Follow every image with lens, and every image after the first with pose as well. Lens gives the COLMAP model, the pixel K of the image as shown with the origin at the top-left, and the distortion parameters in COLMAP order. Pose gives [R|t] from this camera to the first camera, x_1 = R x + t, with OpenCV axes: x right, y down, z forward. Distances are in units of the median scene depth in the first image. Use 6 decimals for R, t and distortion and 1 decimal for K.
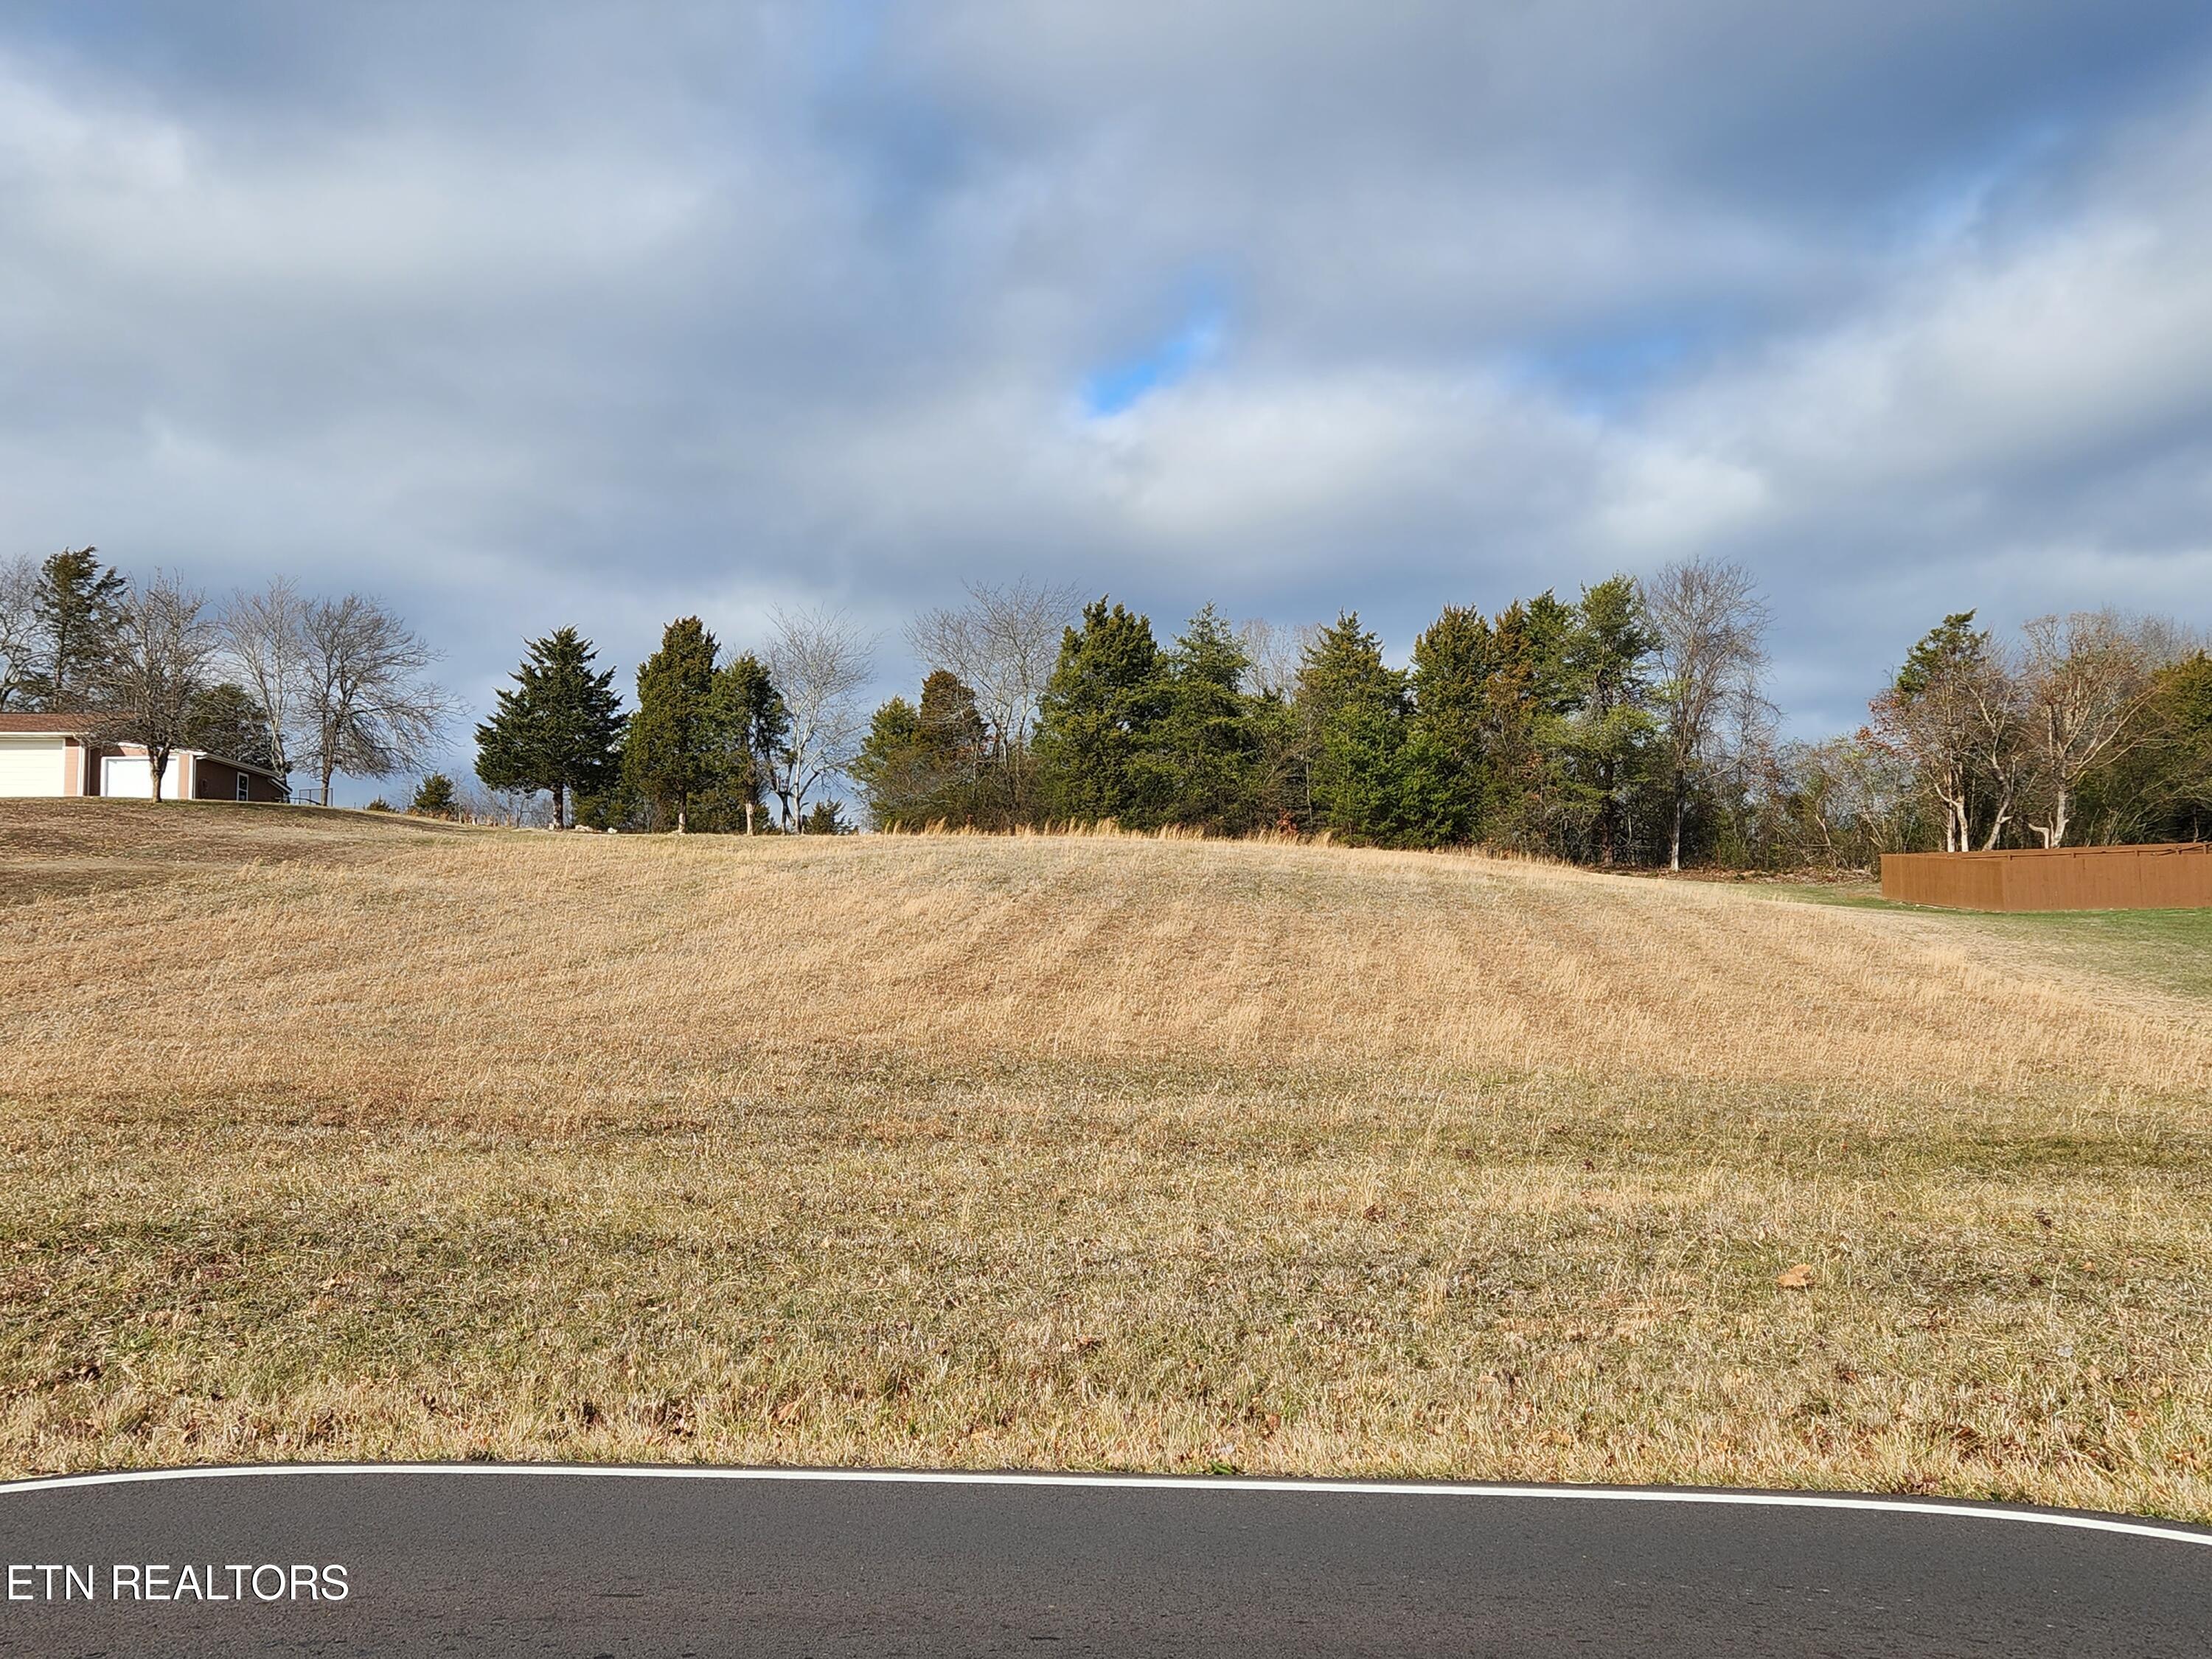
lens RADIAL K [[2239.1, 0, 1133.2], [0, 2239.1, 834.5], [0, 0, 1]] dist [0.064764, 0.000000]
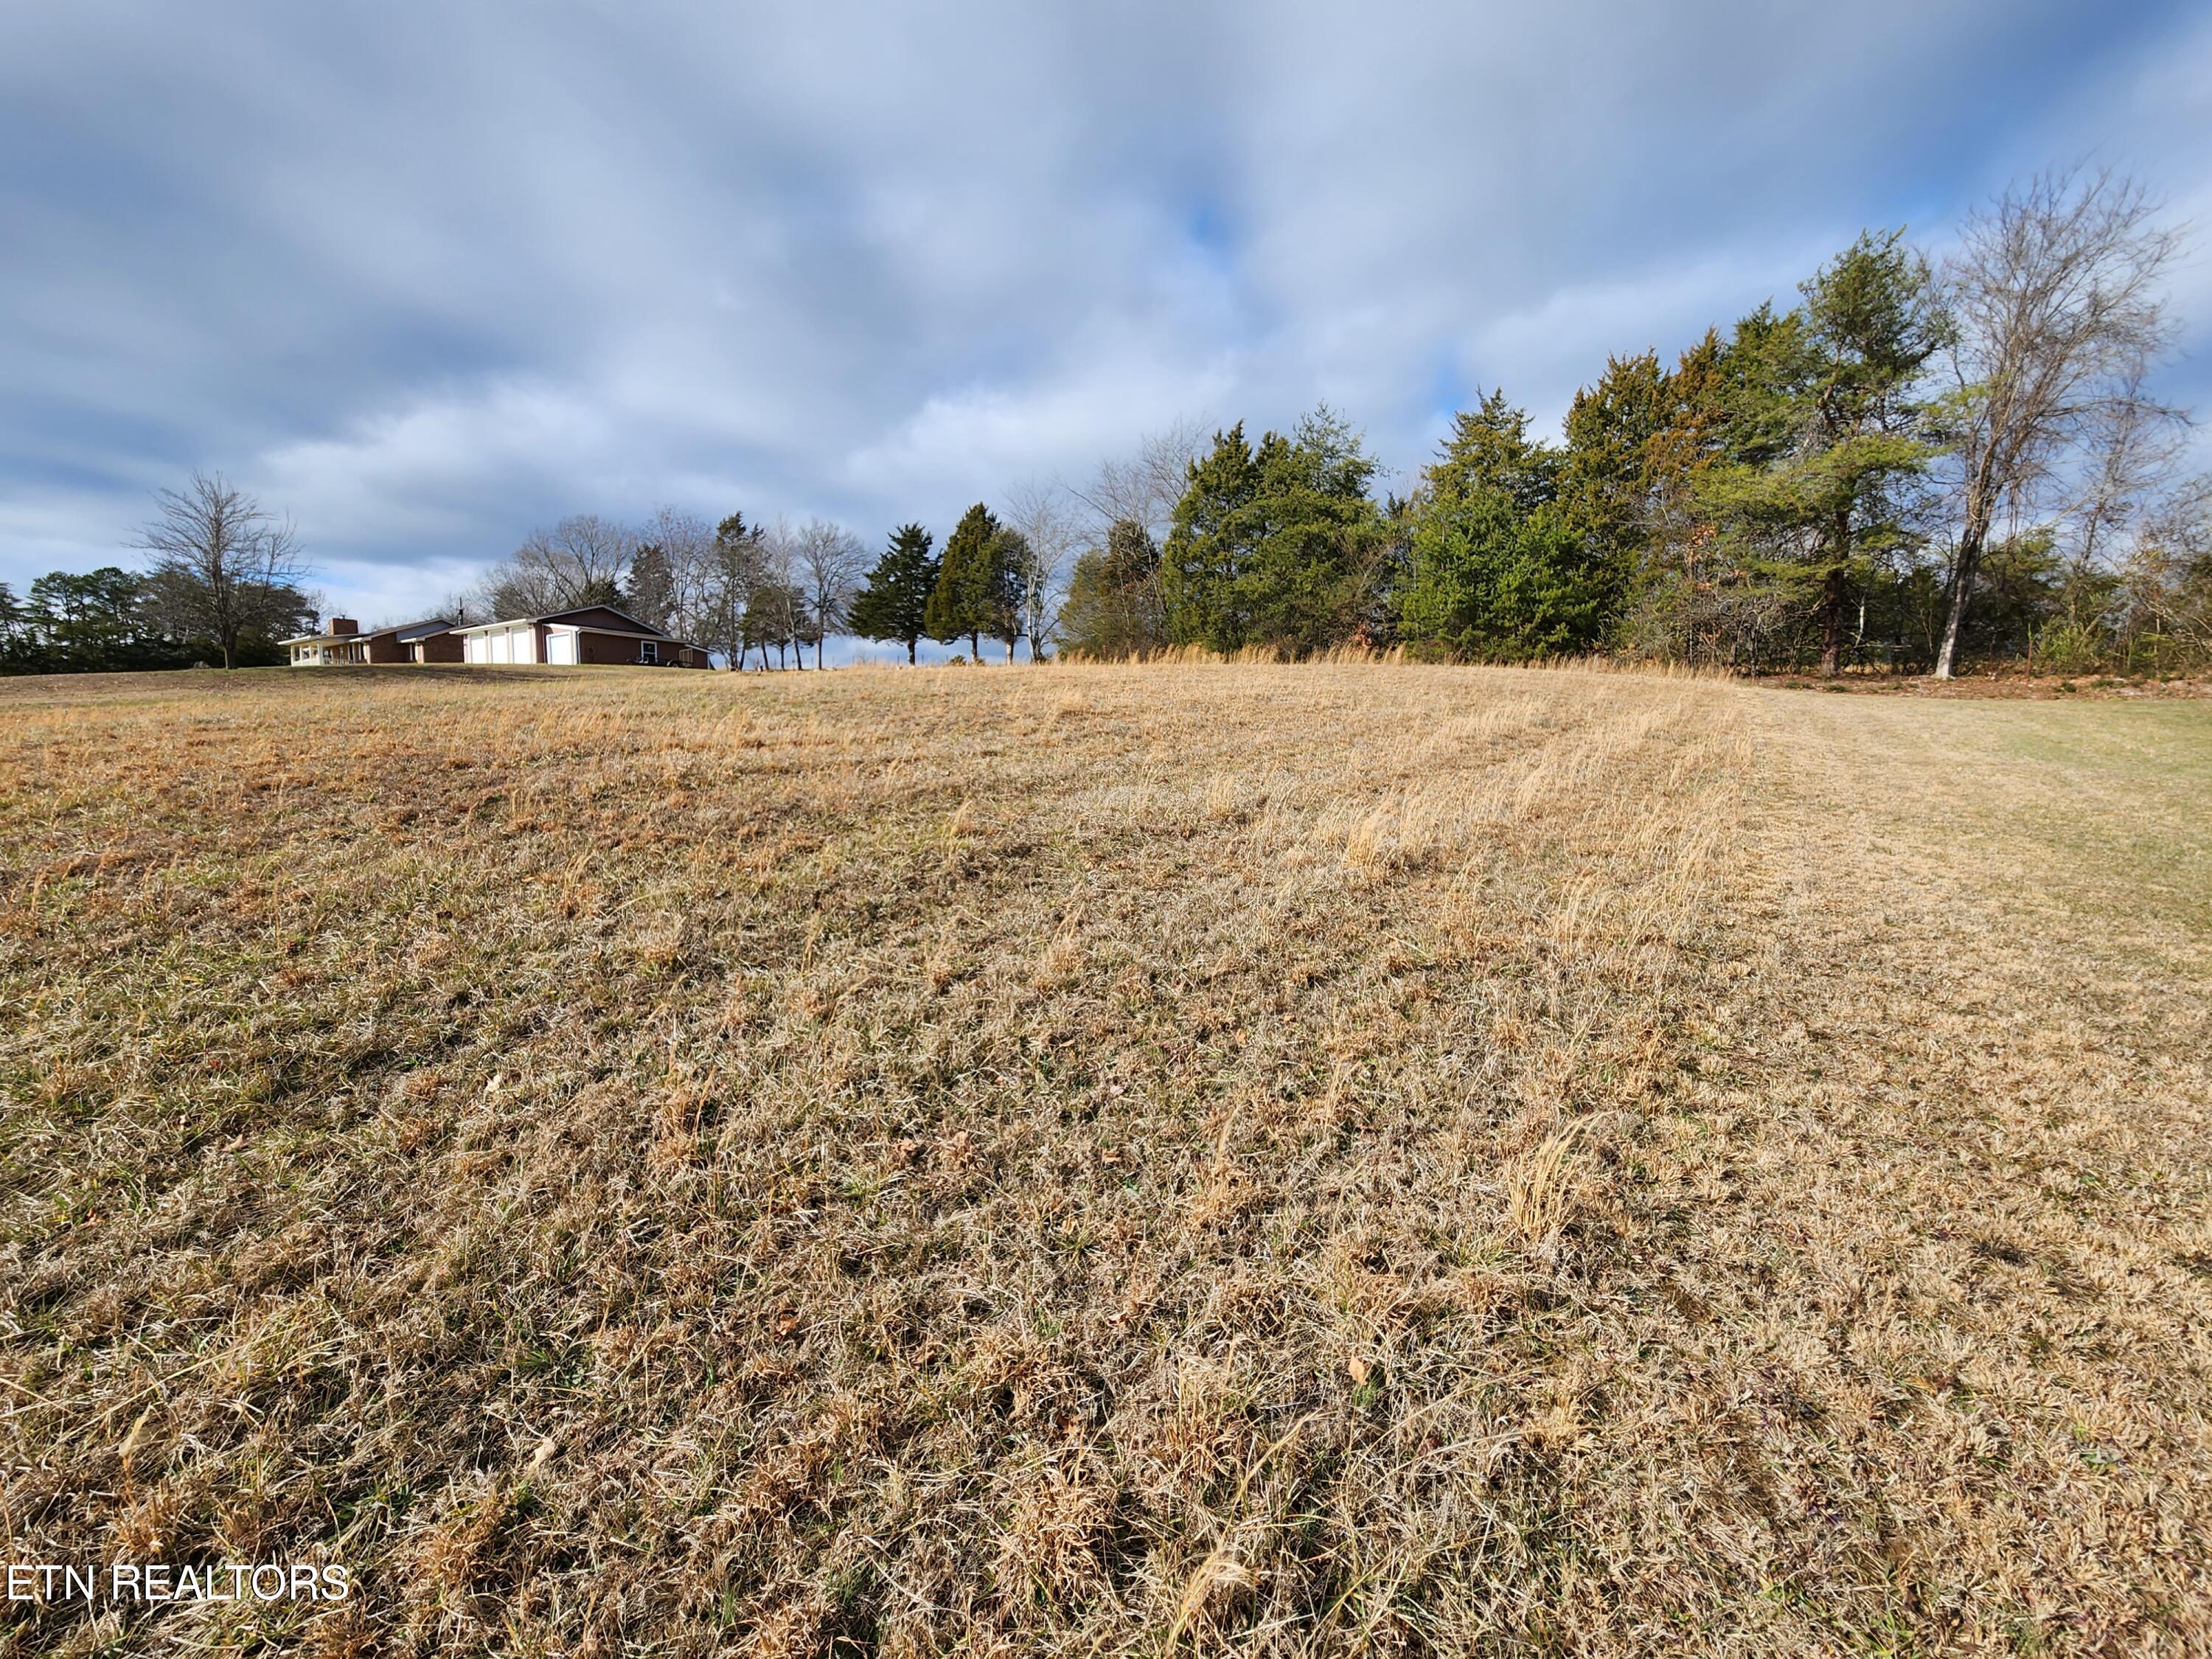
lens RADIAL K [[921.7, 0, 1087.1], [0, 921.7, 828.1], [0, 0, 1]] dist [-0.000019, -0.002491]
pose [[0.838698, 0.060106, -0.541270, 0.169210], [0.037411, 0.985184, 0.167370, 0.003635], [0.543310, -0.160622, 0.824023, 0.588519]]
